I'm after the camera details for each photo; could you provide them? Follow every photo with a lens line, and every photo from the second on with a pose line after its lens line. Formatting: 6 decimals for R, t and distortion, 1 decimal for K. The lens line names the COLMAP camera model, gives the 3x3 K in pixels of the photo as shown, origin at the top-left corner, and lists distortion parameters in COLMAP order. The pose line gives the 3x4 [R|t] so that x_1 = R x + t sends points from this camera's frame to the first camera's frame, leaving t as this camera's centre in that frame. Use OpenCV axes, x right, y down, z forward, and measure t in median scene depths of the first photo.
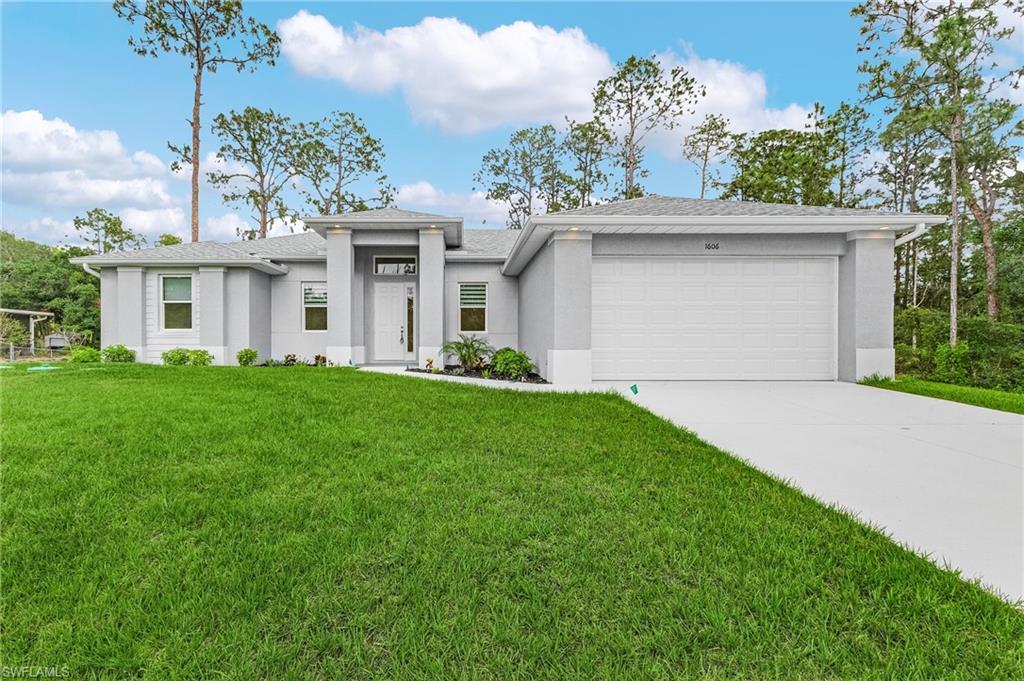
lens RADIAL K [[457.5, 0, 525.8], [0, 457.5, 333.2], [0, 0, 1]] dist [0.012965, 0.000022]
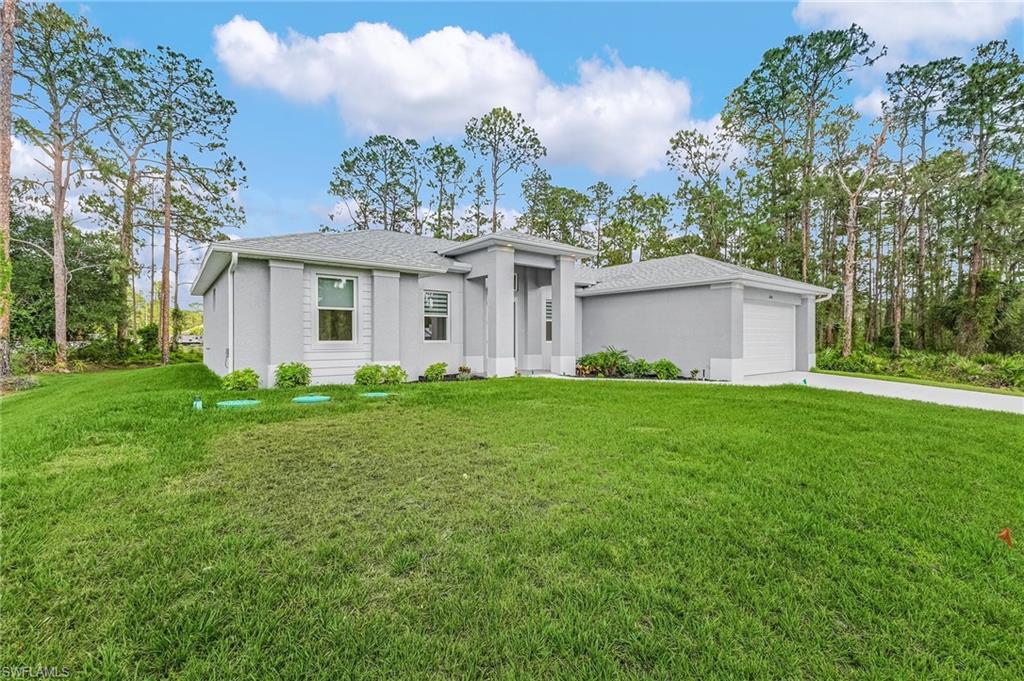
lens RADIAL K [[444.3, 0, 495.7], [0, 444.3, 337.3], [0, 0, 1]] dist [0.010823, 0.000071]
pose [[0.801175, 0.005189, 0.598407, -0.954488], [-0.008557, 0.999960, 0.002785, -0.018773], [-0.598368, -0.007352, 0.801187, 0.165807]]
